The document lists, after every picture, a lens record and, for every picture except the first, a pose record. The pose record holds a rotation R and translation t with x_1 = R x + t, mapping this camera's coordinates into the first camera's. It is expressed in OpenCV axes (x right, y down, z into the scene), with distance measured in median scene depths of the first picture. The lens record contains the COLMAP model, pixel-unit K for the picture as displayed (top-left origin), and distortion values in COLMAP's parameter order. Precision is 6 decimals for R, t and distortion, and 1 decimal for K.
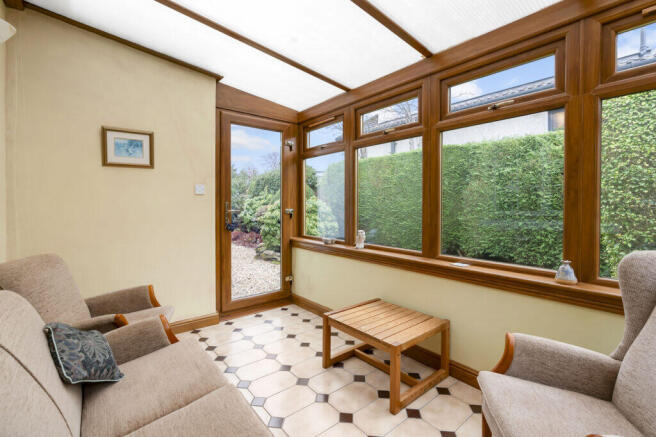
lens RADIAL K [[305.1, 0, 327.7], [0, 305.1, 198.7], [0, 0, 1]] dist [0.001318, 0.000335]
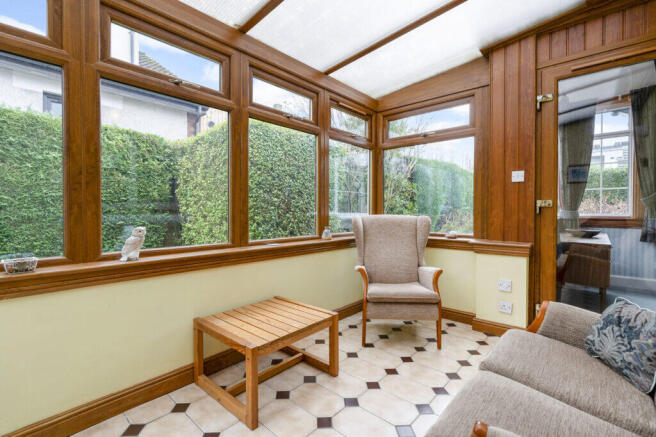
lens RADIAL K [[303.6, 0, 327.9], [0, 303.6, 207.8], [0, 0, 1]] dist [0.001674, 0.000260]
pose [[-0.153128, 0.005297, 0.988192, -0.641388], [-0.018781, 0.999789, -0.008270, 0.078394], [-0.988028, -0.019826, -0.152996, 0.893437]]
